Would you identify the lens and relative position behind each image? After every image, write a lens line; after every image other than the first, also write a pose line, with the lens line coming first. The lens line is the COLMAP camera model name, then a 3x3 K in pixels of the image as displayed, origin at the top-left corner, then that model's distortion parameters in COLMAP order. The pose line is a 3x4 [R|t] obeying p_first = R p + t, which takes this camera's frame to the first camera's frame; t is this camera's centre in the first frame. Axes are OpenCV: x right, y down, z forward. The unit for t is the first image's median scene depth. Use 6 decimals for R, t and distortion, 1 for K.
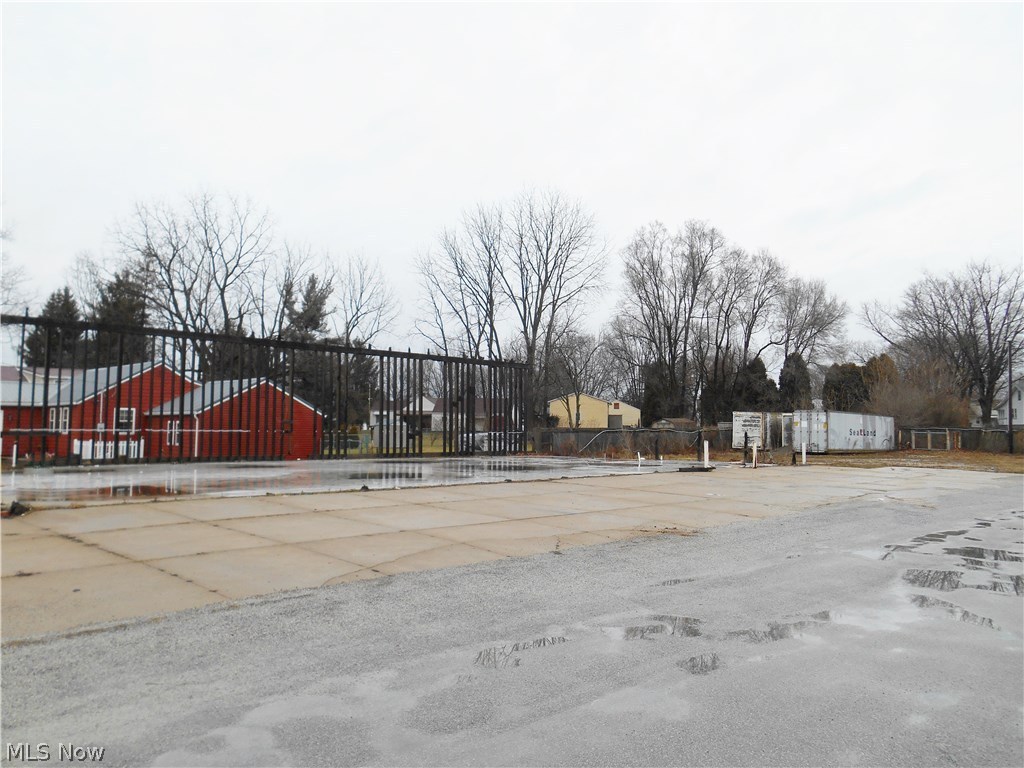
lens RADIAL K [[809.6, 0, 512.0], [0, 809.6, 384.0], [0, 0, 1]] dist [-0.001277, 0.005168]
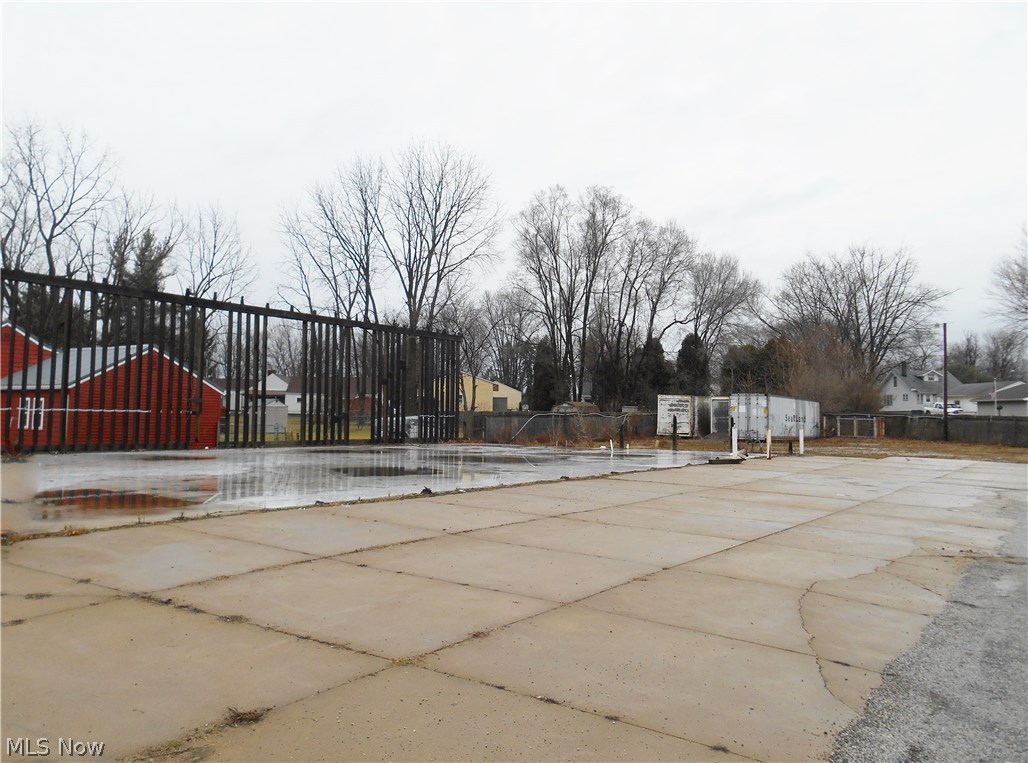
lens RADIAL K [[865.5, 0, 482.8], [0, 865.5, 349.2], [0, 0, 1]] dist [-0.006043, 0.007025]
pose [[0.986342, 0.019633, 0.163534, -0.062897], [-0.016713, 0.999676, -0.019213, 0.003953], [-0.163858, 0.016218, 0.986351, 0.056169]]
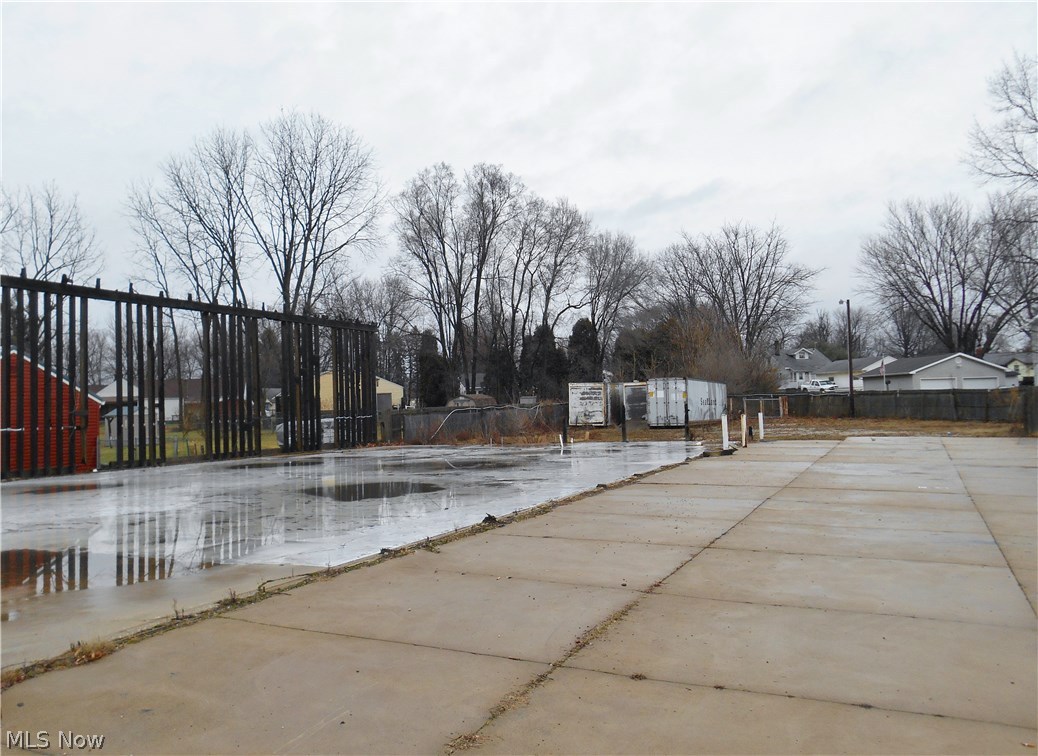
lens RADIAL K [[890.2, 0, 493.3], [0, 890.2, 355.8], [0, 0, 1]] dist [-0.003702, -0.002167]
pose [[0.942440, -0.017652, 0.333909, -0.091192], [0.019615, 0.999804, -0.002506, 0.004746], [-0.333799, 0.008911, 0.942602, 0.104620]]
